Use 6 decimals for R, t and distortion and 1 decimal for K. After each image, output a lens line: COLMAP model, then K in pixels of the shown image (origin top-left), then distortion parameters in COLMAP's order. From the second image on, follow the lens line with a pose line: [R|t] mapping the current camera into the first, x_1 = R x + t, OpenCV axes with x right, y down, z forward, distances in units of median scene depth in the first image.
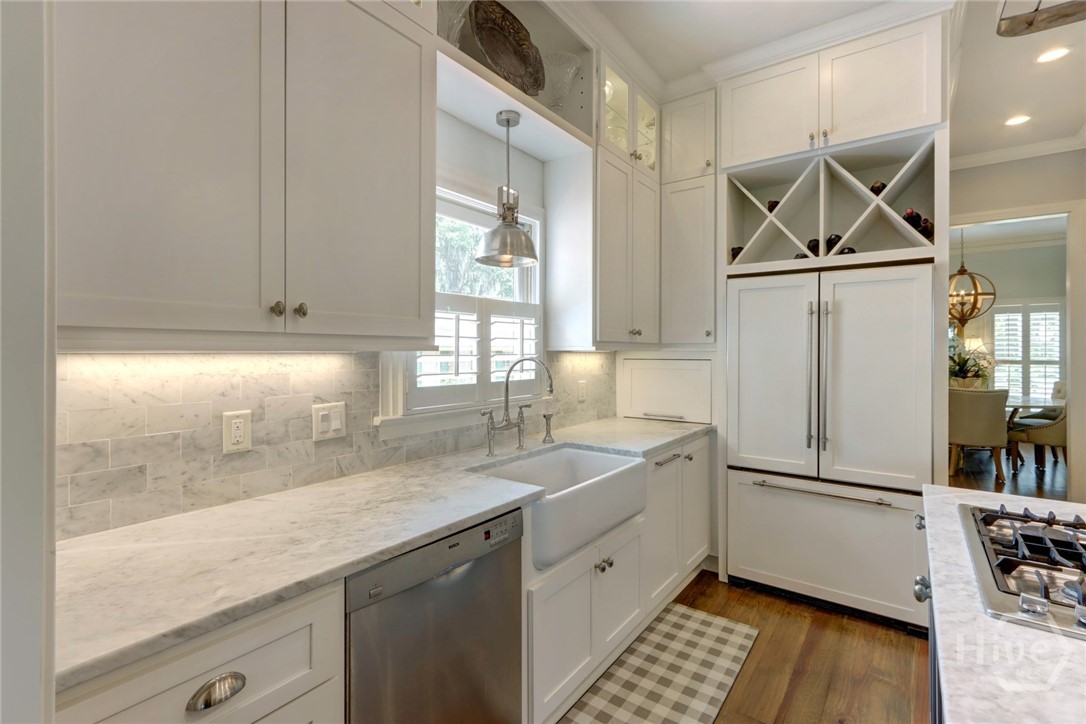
lens RADIAL K [[496.9, 0, 525.8], [0, 496.9, 348.4], [0, 0, 1]] dist [-0.002469, 0.000340]
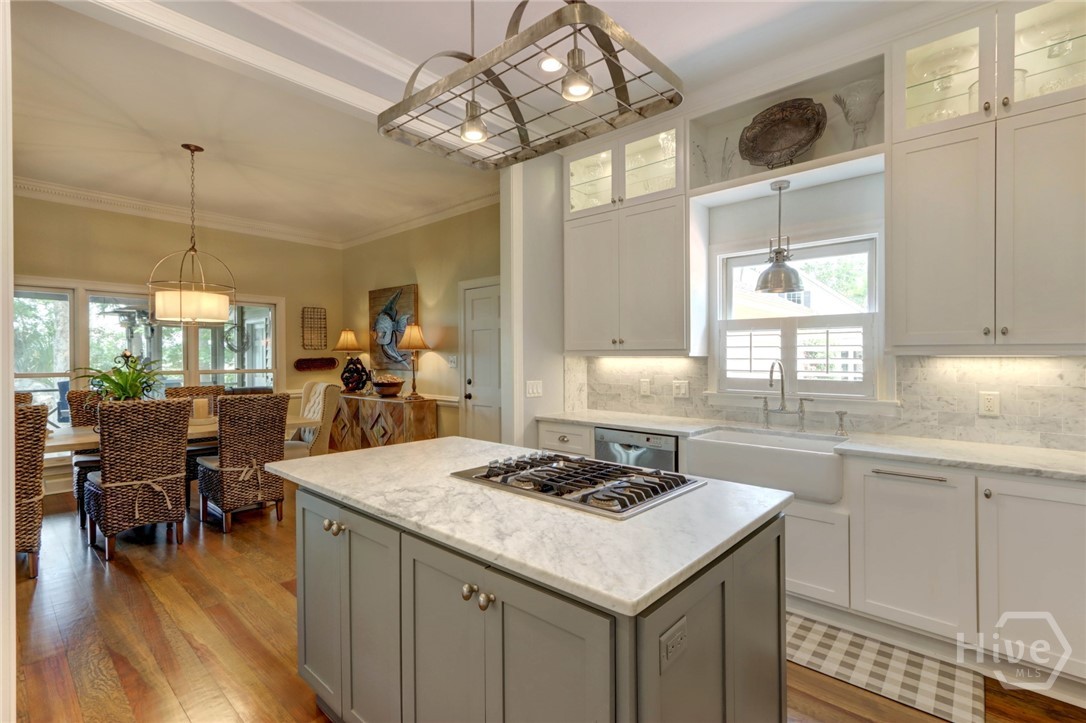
lens RADIAL K [[496.9, 0, 542.2], [0, 496.9, 359.4], [0, 0, 1]] dist [-0.002469, 0.000340]
pose [[-0.078373, 0.005748, -0.996908, 1.627149], [0.007182, 0.999961, 0.005201, 0.003482], [0.996898, -0.006752, -0.078411, 0.532139]]
